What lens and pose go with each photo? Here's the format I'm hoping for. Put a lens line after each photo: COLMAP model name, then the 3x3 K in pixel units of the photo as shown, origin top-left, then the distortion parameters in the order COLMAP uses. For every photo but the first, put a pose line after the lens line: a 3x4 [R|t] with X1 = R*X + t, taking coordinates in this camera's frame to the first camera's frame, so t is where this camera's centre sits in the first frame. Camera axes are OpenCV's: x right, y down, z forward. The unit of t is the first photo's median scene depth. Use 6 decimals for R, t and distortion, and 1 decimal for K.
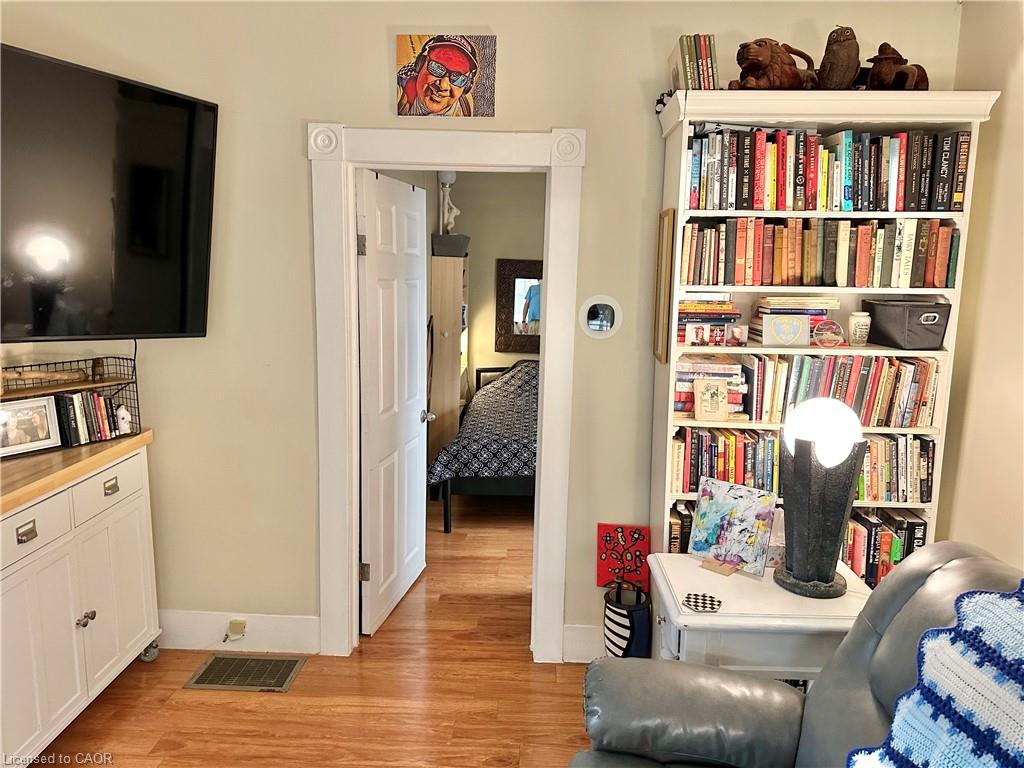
lens RADIAL K [[722.4, 0, 512.0], [0, 722.4, 384.0], [0, 0, 1]] dist [0.142127, -0.166677]
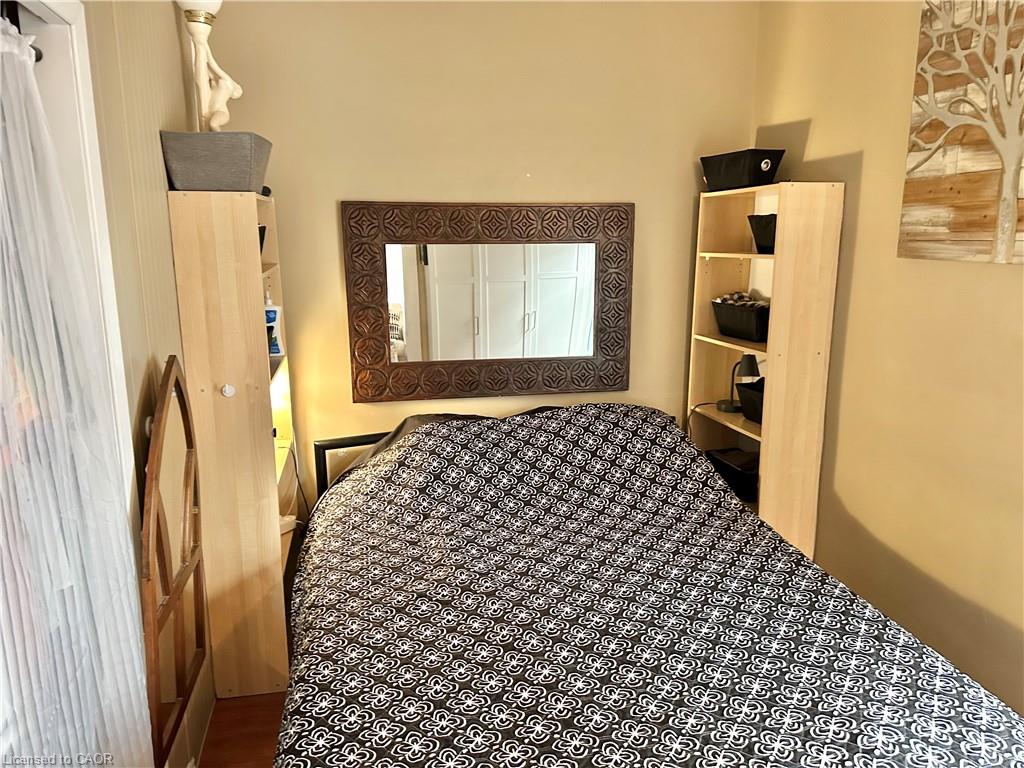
lens RADIAL K [[722.4, 0, 512.0], [0, 722.4, 384.0], [0, 0, 1]] dist [0.142127, -0.166677]
pose [[0.971768, -0.082144, 0.221178, -0.027891], [0.073172, 0.996141, 0.048471, -0.075324], [-0.224306, -0.030919, 0.974028, 0.542102]]
